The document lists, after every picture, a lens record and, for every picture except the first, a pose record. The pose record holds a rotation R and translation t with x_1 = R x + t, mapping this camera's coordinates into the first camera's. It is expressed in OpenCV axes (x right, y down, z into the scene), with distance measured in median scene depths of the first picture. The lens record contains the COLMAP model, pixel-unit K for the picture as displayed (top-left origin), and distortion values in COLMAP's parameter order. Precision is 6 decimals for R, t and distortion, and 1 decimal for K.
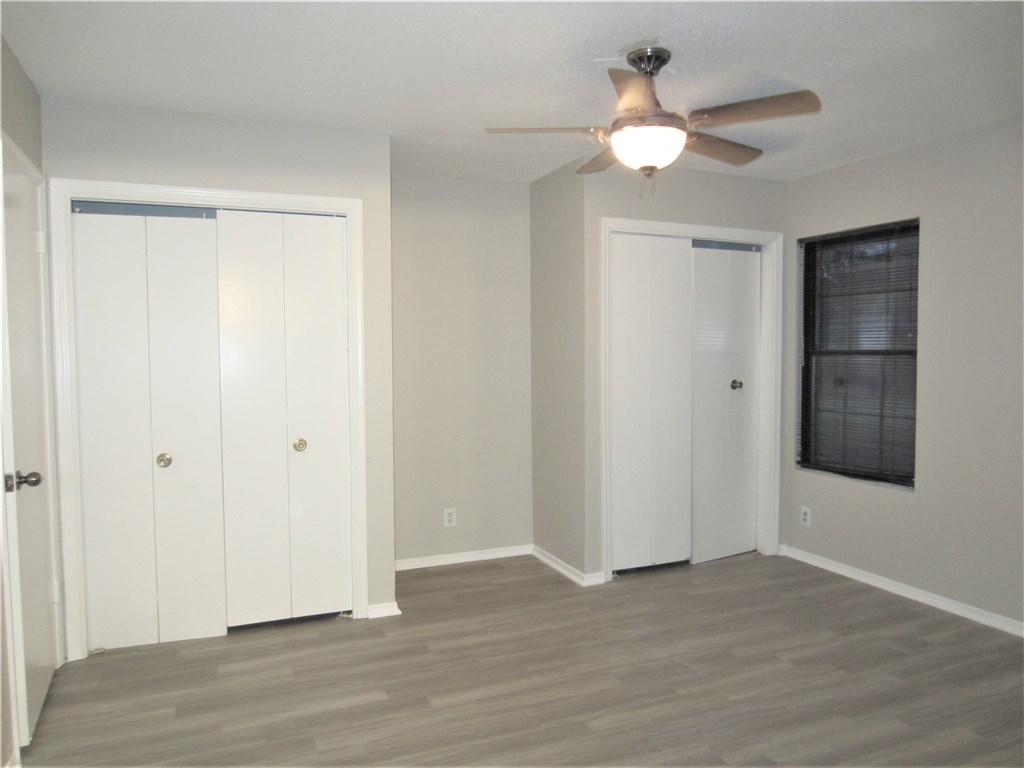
lens RADIAL K [[729.8, 0, 516.7], [0, 729.8, 384.0], [0, 0, 1]] dist [-0.012339, 0.000373]
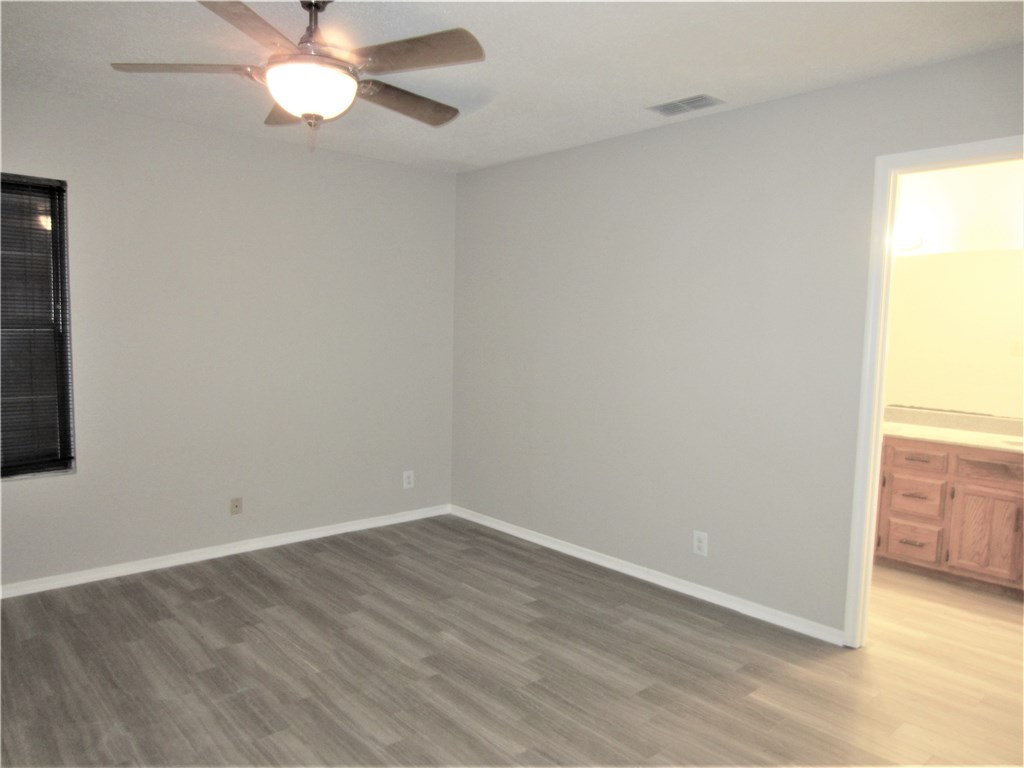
lens RADIAL K [[729.8, 0, 512.8], [0, 729.8, 386.9], [0, 0, 1]] dist [-0.012339, 0.000373]
pose [[-0.310853, -0.074853, 0.947506, -0.648226], [0.026850, 0.995805, 0.087477, -0.034631], [-0.950079, 0.052633, -0.307539, 0.945895]]
